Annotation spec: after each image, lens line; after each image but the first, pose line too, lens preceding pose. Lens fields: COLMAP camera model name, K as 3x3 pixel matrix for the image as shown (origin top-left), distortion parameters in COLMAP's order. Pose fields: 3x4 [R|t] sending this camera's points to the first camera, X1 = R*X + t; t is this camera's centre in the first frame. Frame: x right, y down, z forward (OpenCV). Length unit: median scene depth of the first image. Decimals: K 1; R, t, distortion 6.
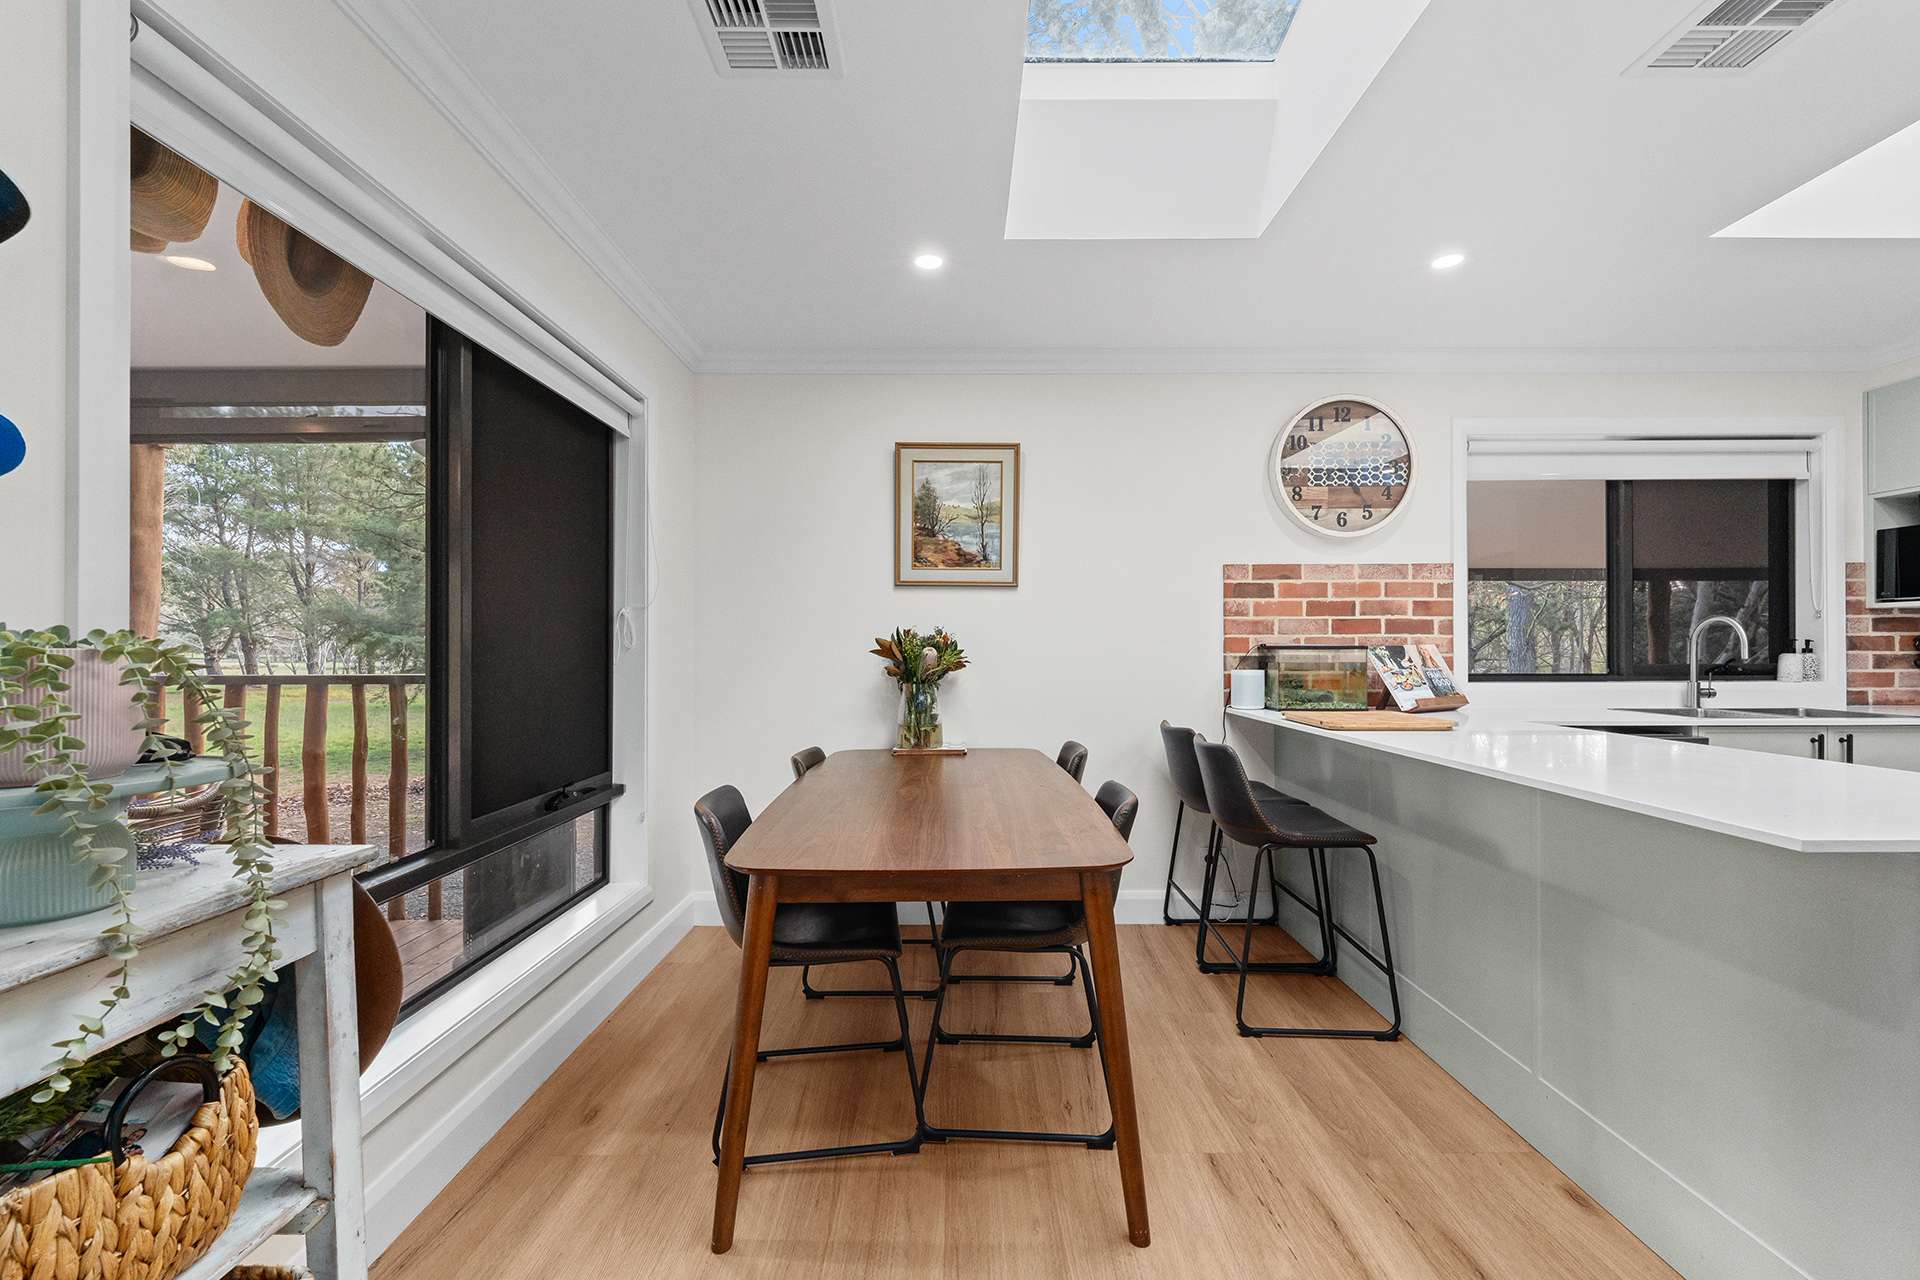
lens RADIAL K [[781.4, 0, 982.6], [0, 781.4, 647.1], [0, 0, 1]] dist [0.003073, -0.001199]
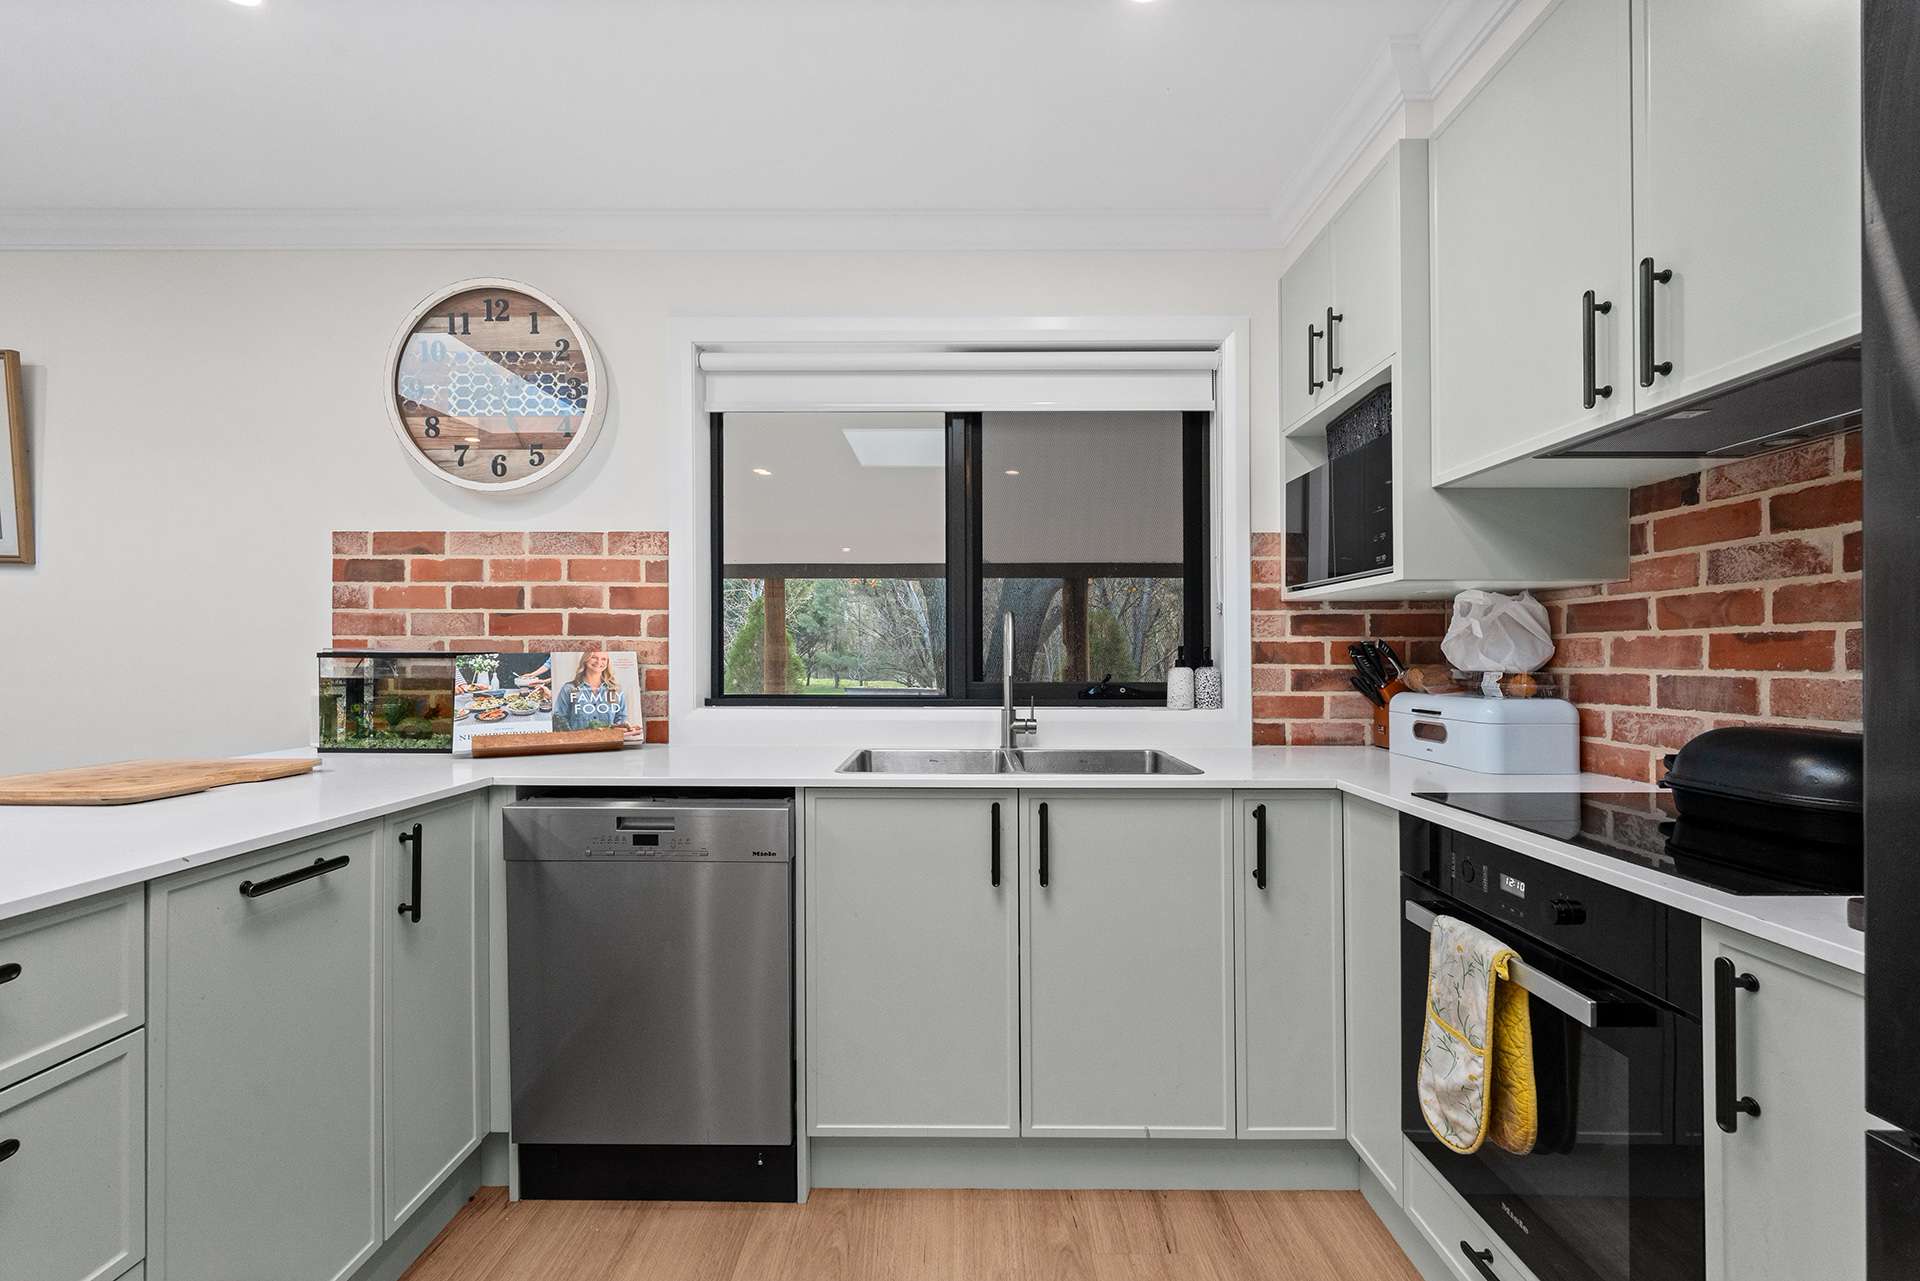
lens RADIAL K [[781.4, 0, 950.0], [0, 781.4, 660.2], [0, 0, 1]] dist [0.003073, -0.001199]
pose [[0.999949, 0.004480, -0.009097, 0.851925], [-0.004471, 0.999989, 0.001012, 0.002196], [0.009102, -0.000972, 0.999958, 0.326798]]
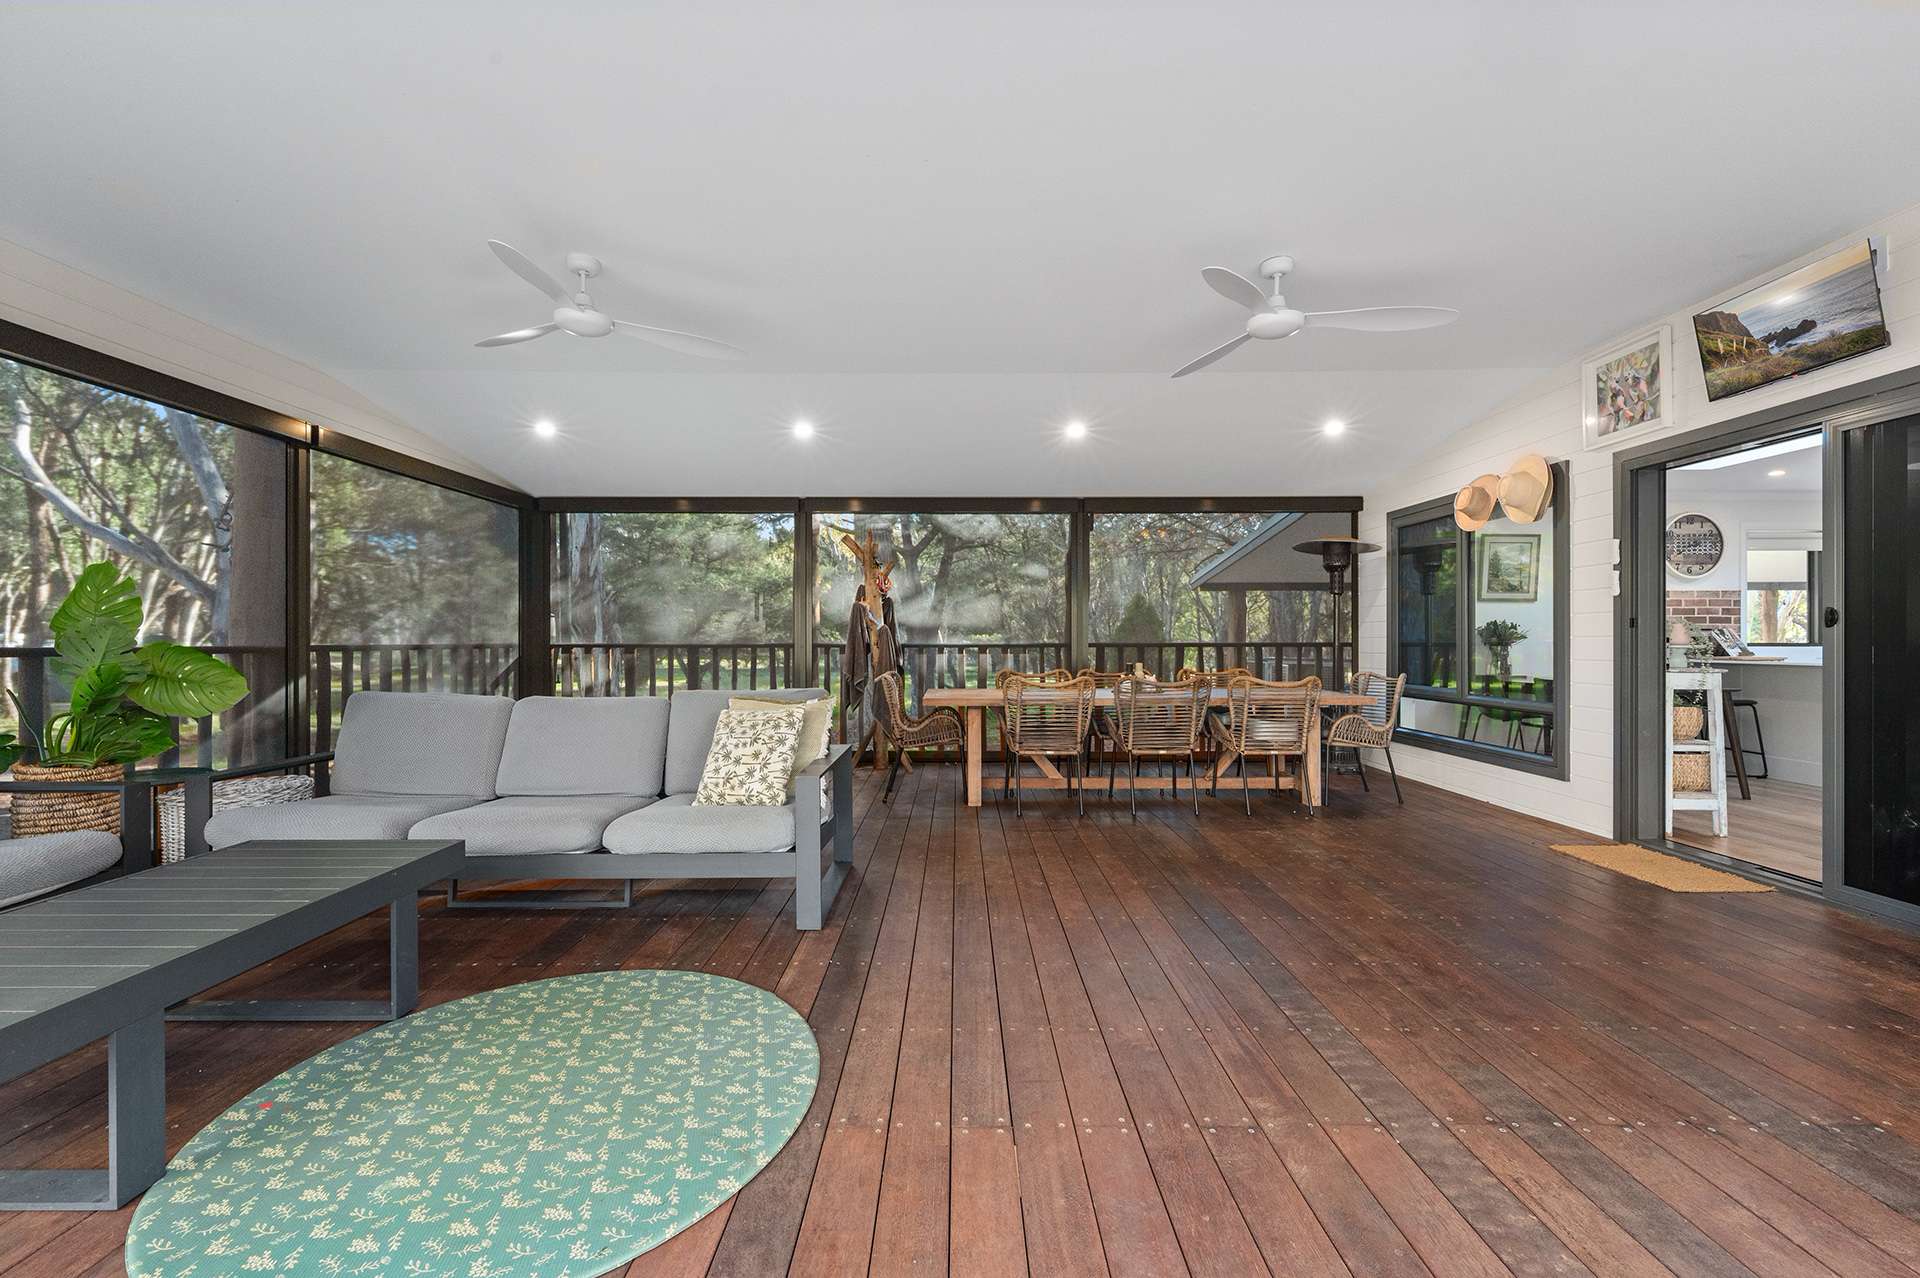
lens RADIAL K [[803.9, 0, 962.5], [0, 803.9, 641.5], [0, 0, 1]] dist [-0.001365, -0.000122]
pose [[0.999996, 0.001828, -0.002150, -1.512112], [-0.001812, 0.999969, 0.007607, 0.018946], [0.002164, -0.007603, 0.999969, -1.190056]]
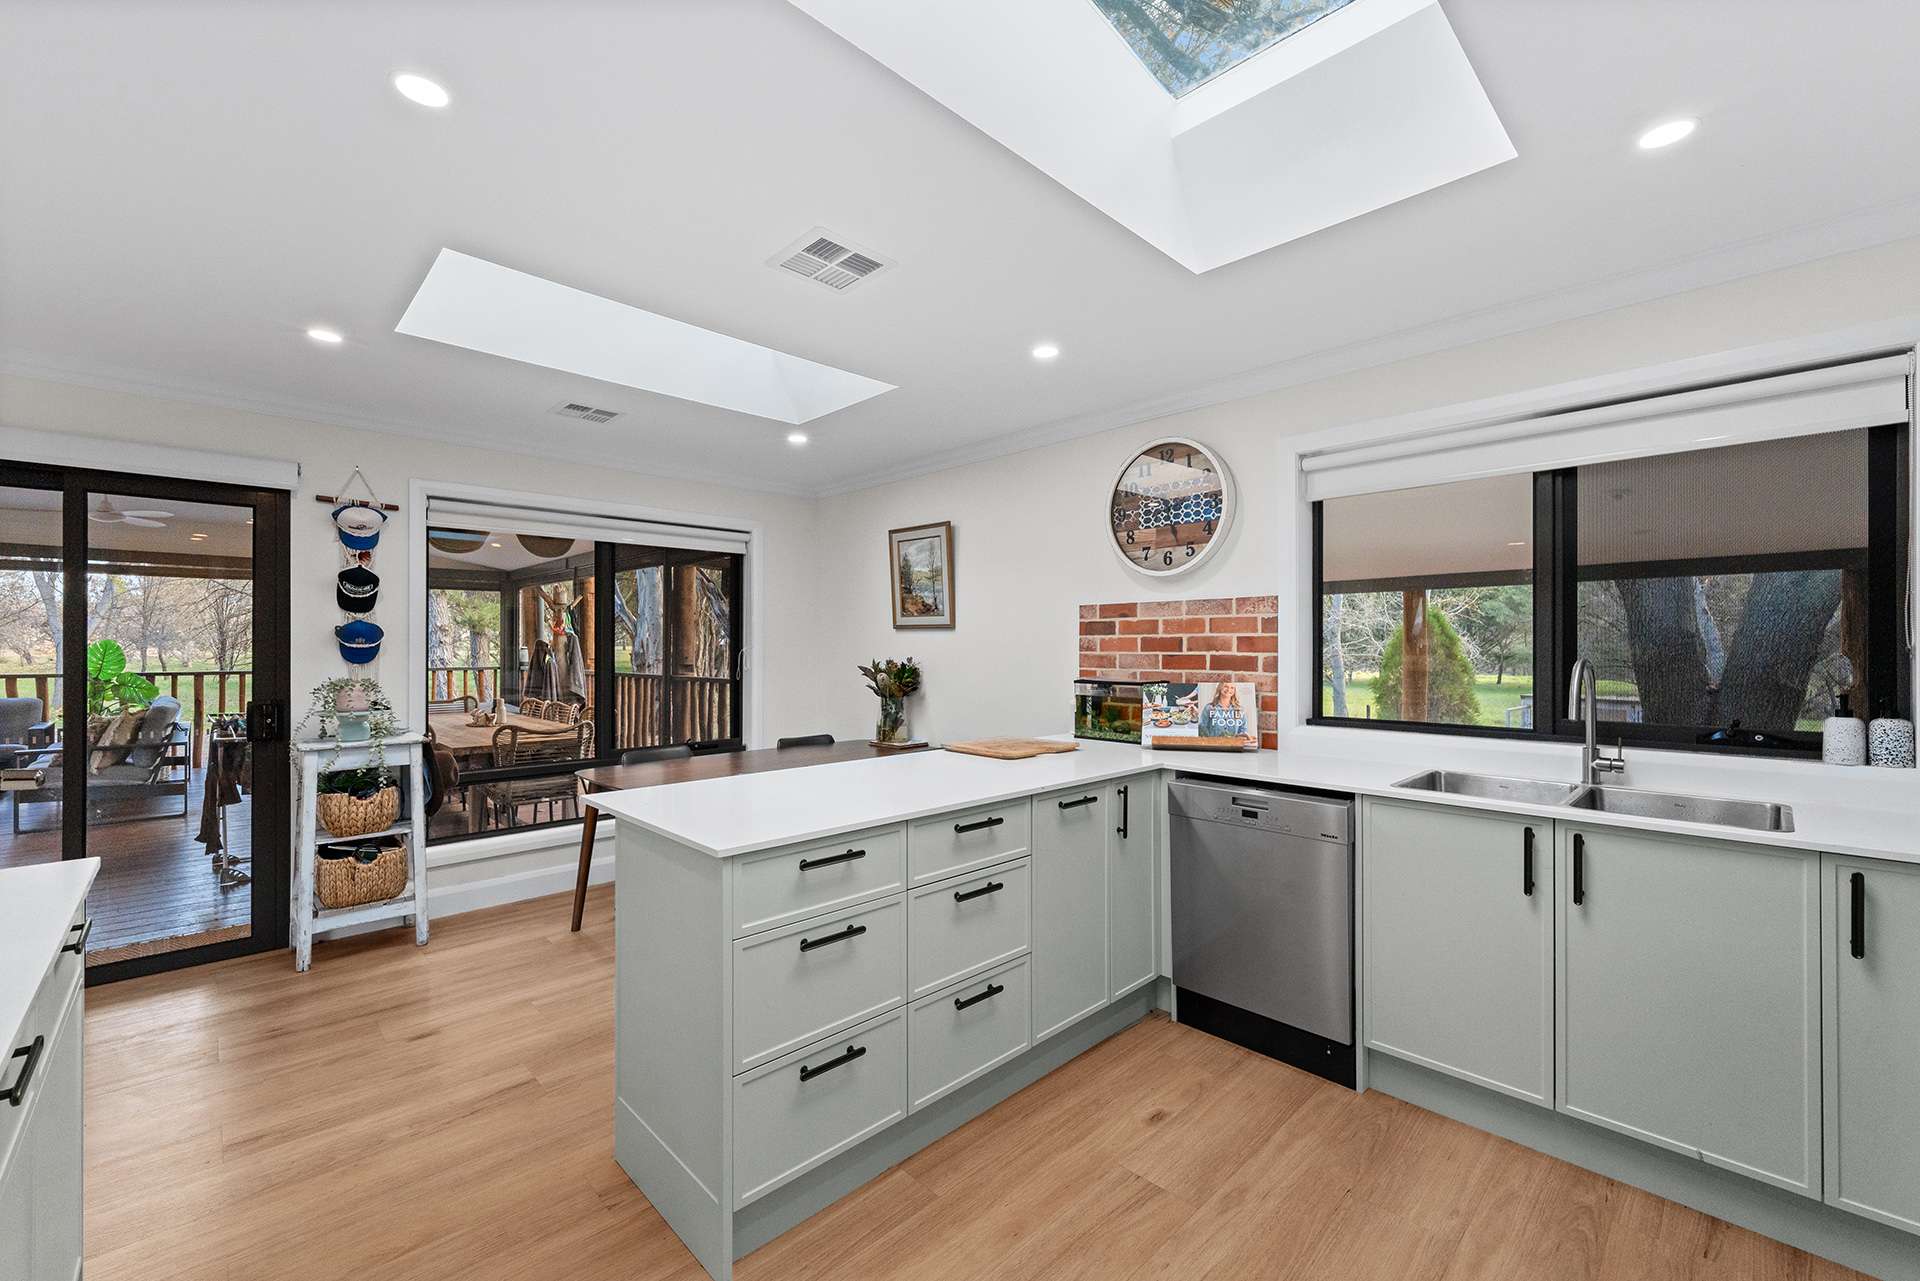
lens RADIAL K [[781.4, 0, 965.5], [0, 781.4, 647.7], [0, 0, 1]] dist [0.003073, -0.001199]
pose [[0.701068, 0.002542, -0.713090, 1.002863], [-0.004756, 0.999988, -0.001111, -0.042899], [0.713078, 0.004170, 0.701072, 0.087858]]
